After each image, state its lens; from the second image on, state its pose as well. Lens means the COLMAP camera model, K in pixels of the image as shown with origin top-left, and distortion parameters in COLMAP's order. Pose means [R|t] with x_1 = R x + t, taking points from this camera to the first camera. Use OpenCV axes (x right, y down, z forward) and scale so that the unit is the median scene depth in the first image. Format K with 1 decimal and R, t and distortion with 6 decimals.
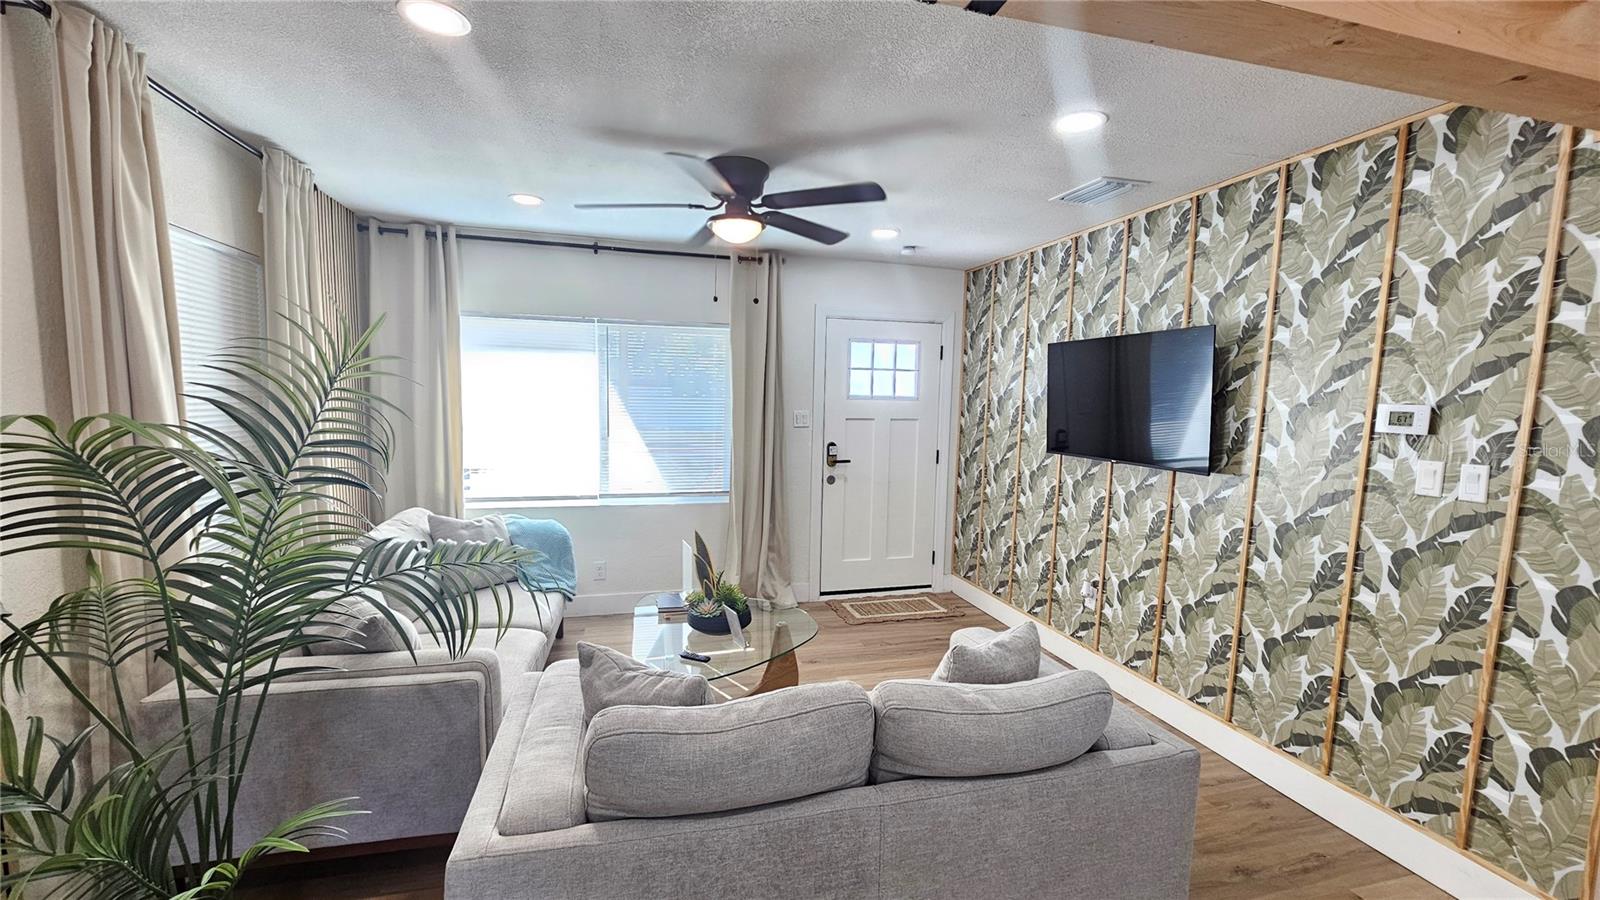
lens RADIAL K [[657.3, 0, 792.7], [0, 657.3, 459.7], [0, 0, 1]] dist [-0.000961, -0.000615]
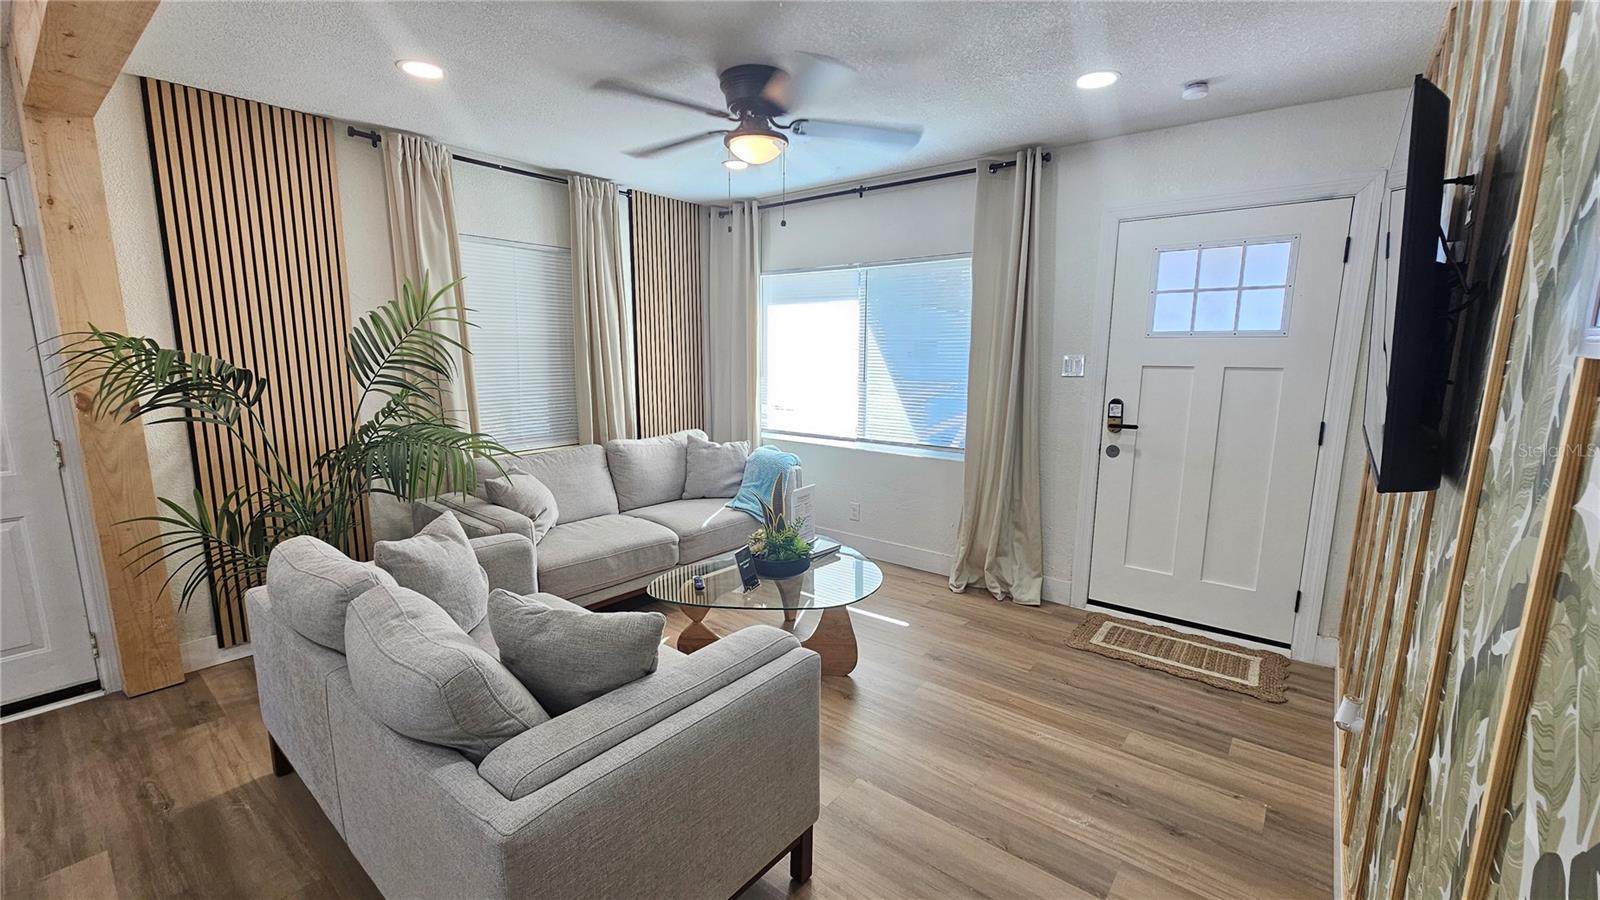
lens RADIAL K [[657.3, 0, 801.5], [0, 657.3, 456.3], [0, 0, 1]] dist [-0.000961, -0.000615]
pose [[0.584343, 0.114929, -0.803327, 0.477238], [-0.071291, 0.993363, 0.090260, -0.004955], [0.808369, 0.004527, 0.588658, 0.323360]]
